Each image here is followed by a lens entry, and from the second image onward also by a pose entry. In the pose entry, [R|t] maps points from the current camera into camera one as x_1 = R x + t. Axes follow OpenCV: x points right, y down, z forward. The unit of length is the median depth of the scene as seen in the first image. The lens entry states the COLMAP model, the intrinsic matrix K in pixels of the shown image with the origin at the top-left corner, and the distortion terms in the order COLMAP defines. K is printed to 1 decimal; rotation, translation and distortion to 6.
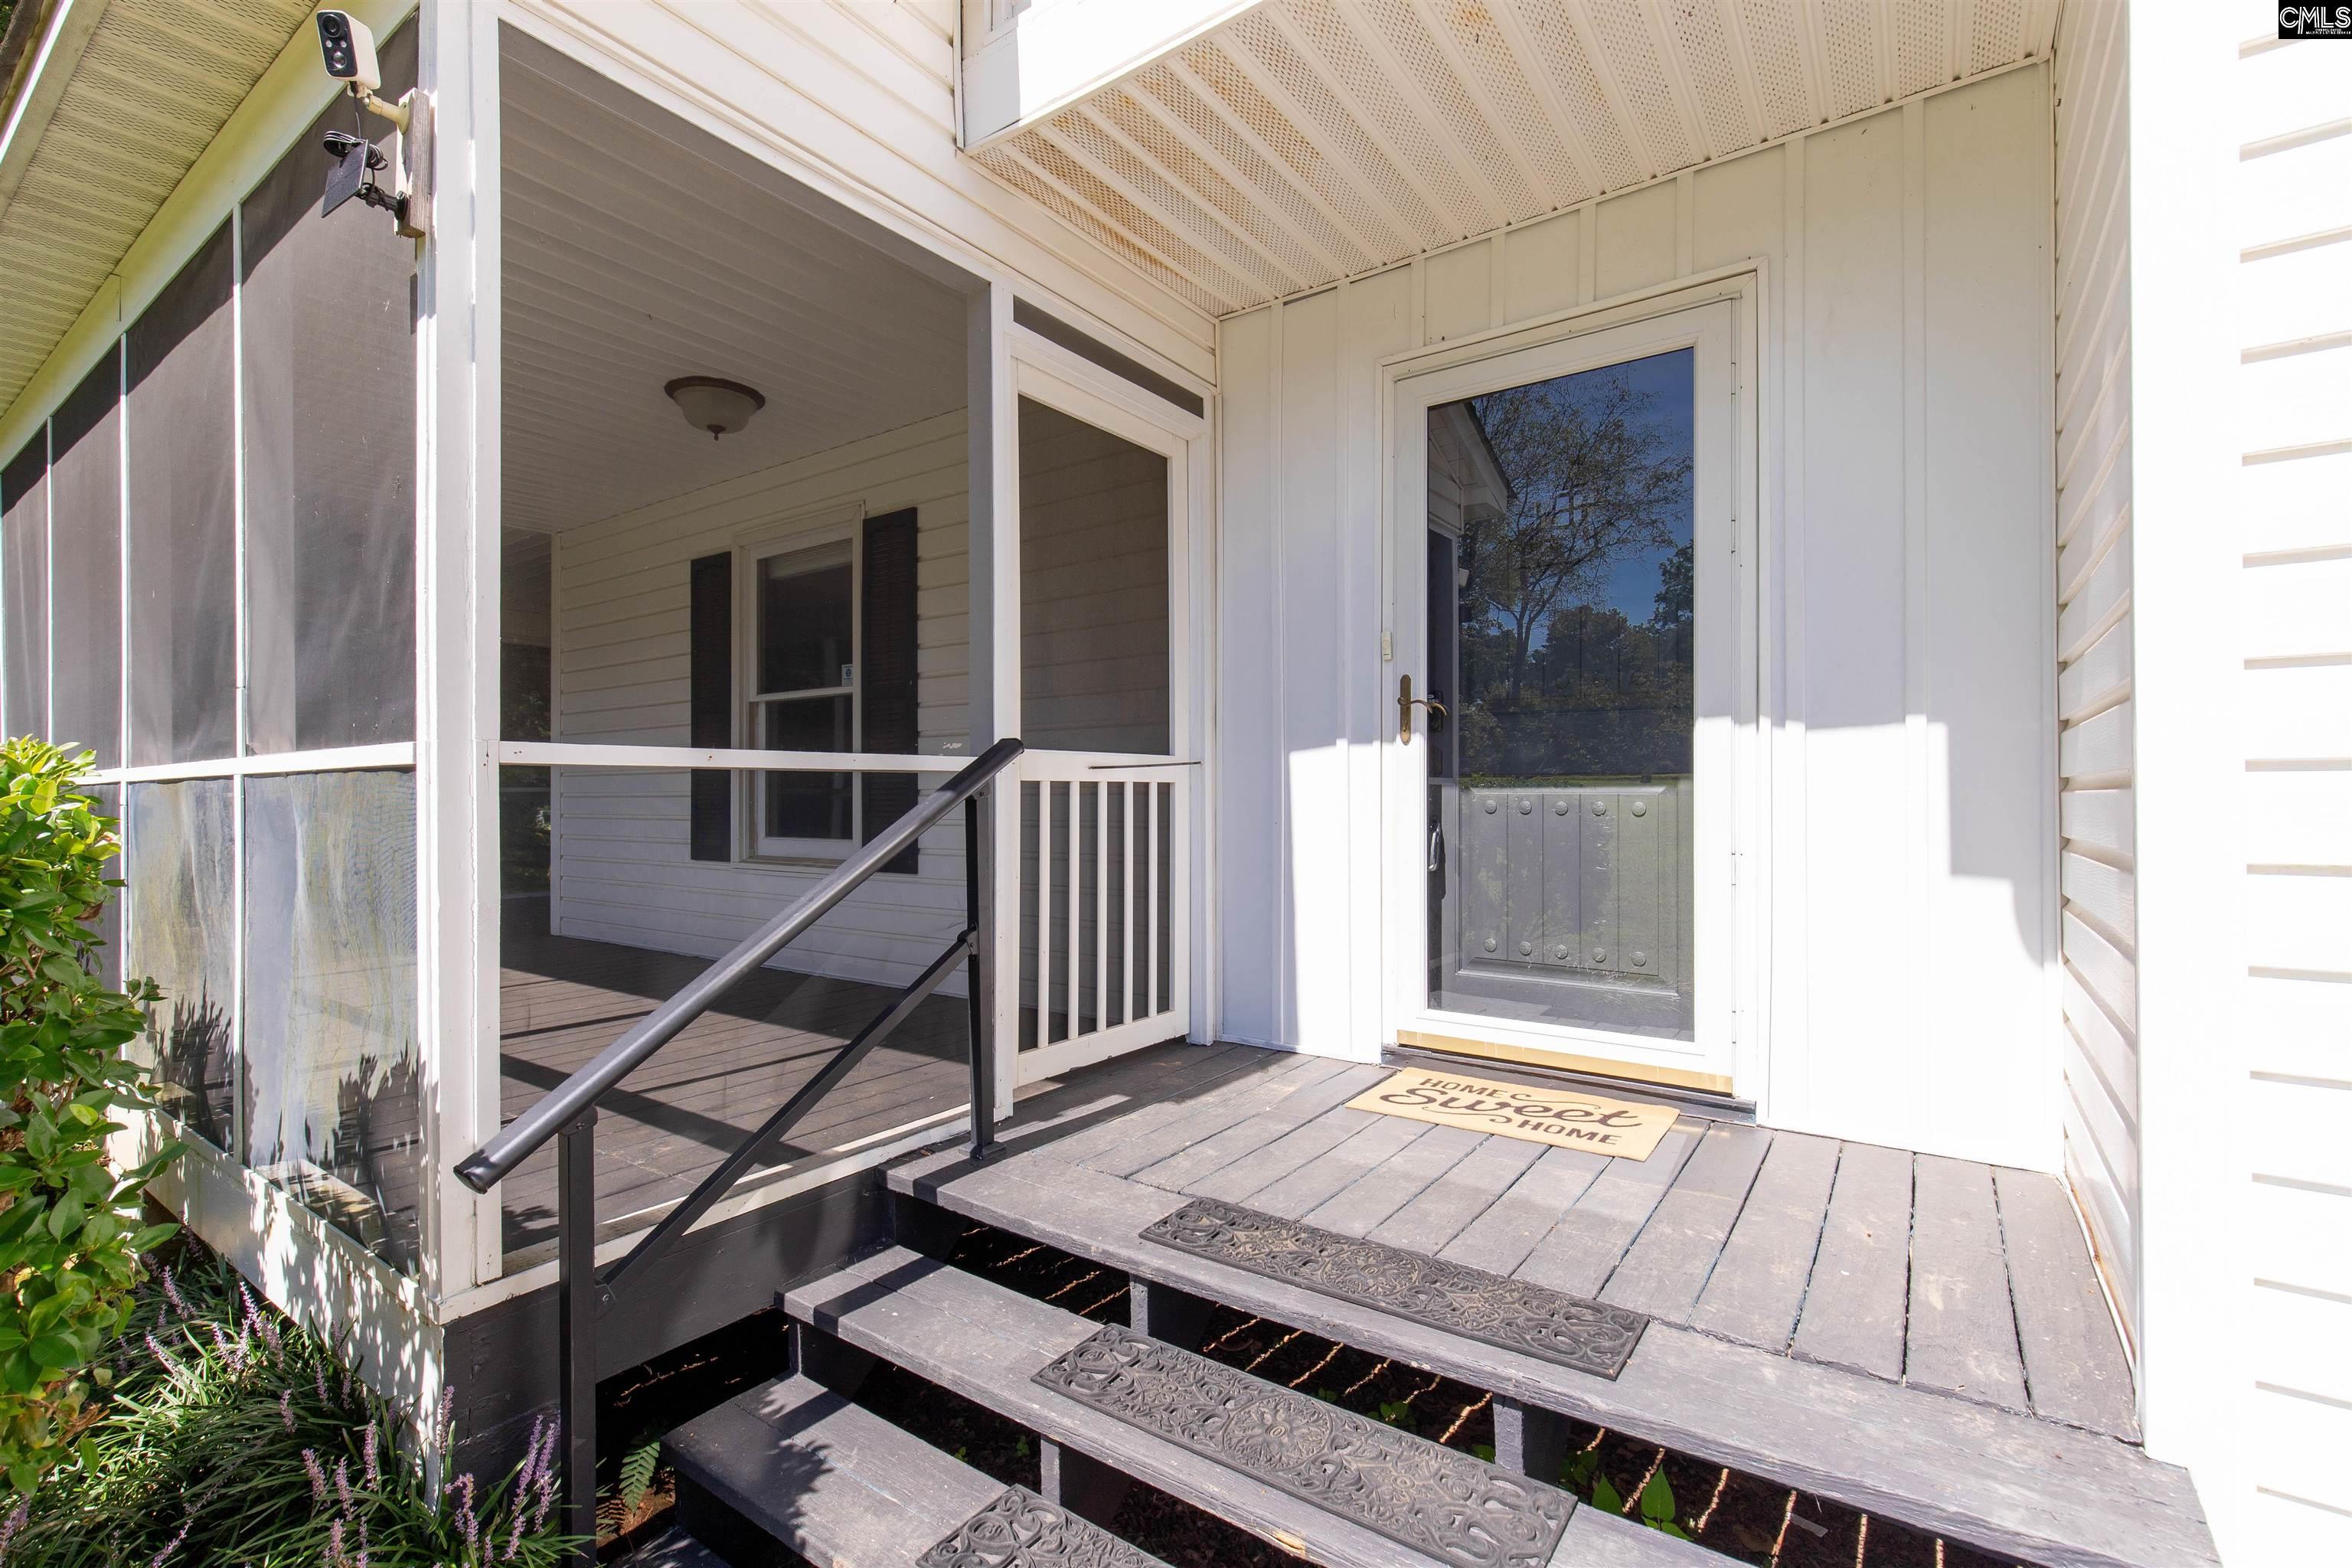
lens RADIAL K [[1067.1, 0, 1168.9], [0, 1067.1, 801.5], [0, 0, 1]] dist [-0.000721, -0.000155]
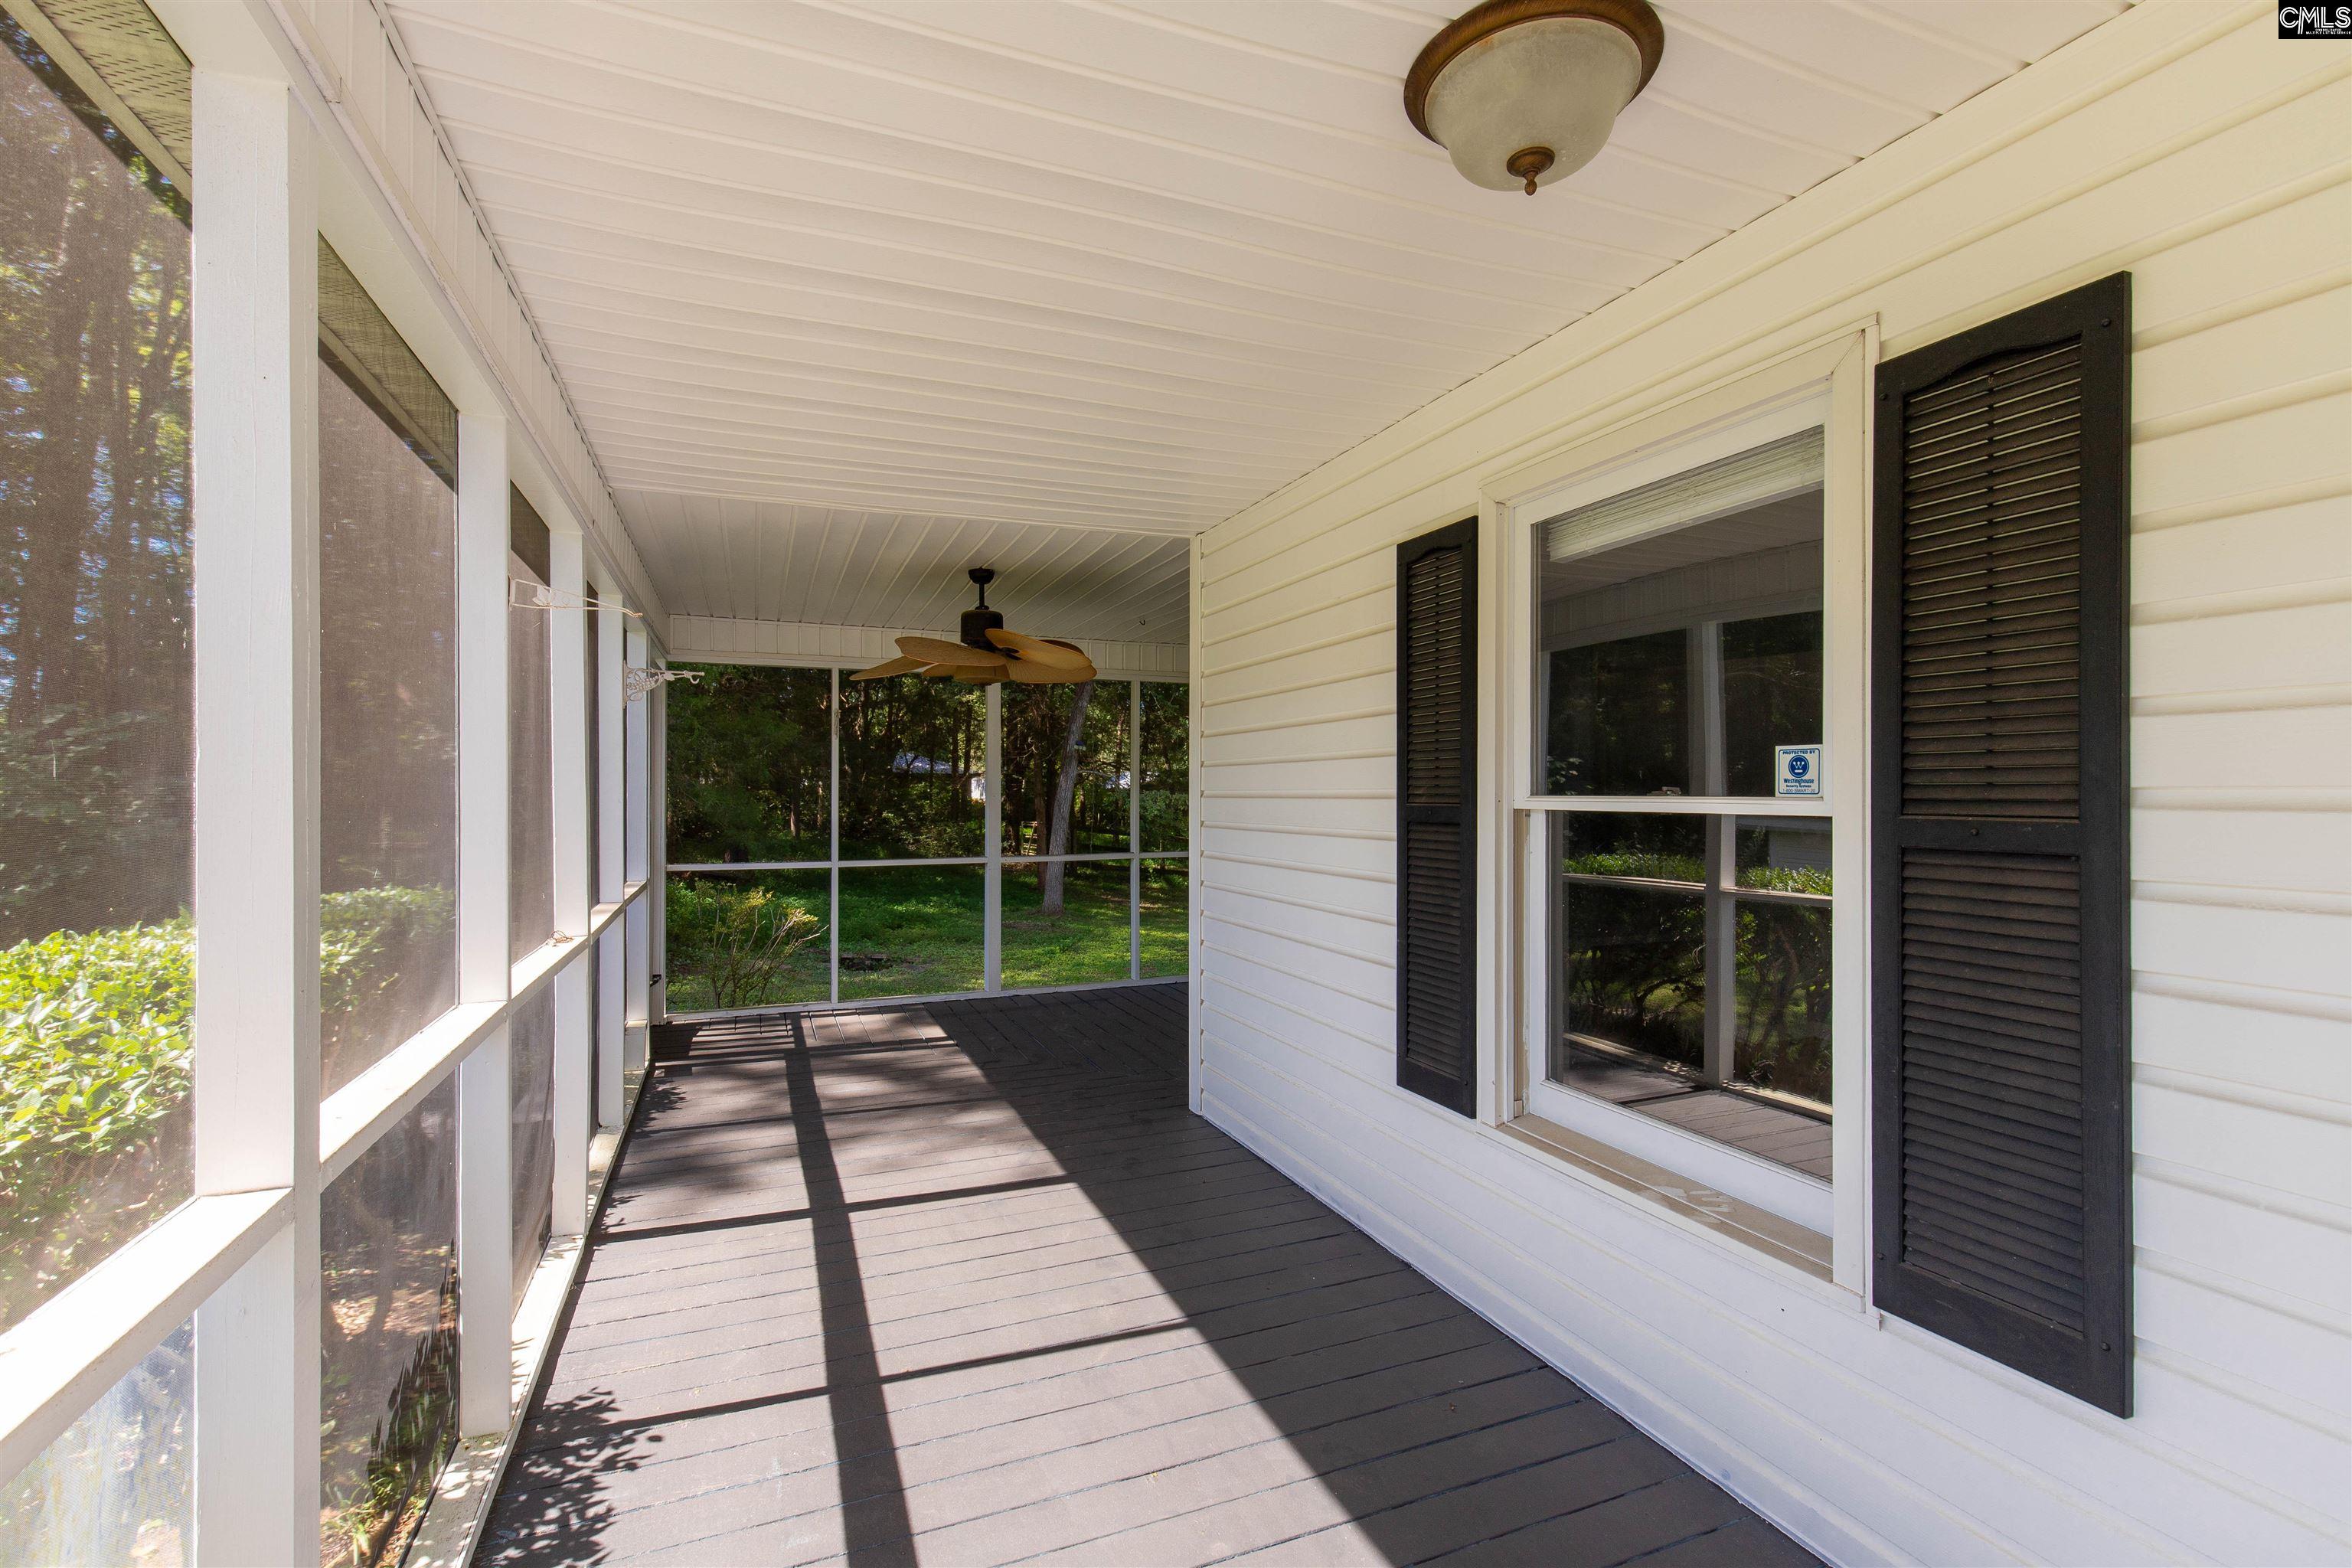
lens RADIAL K [[1067.1, 0, 1168.9], [0, 1067.1, 801.5], [0, 0, 1]] dist [-0.000721, -0.000155]
pose [[0.845575, 0.004425, -0.533839, -0.265530], [-0.000080, 0.999967, 0.008163, -0.102380], [0.533857, -0.006860, 0.845547, 0.491760]]
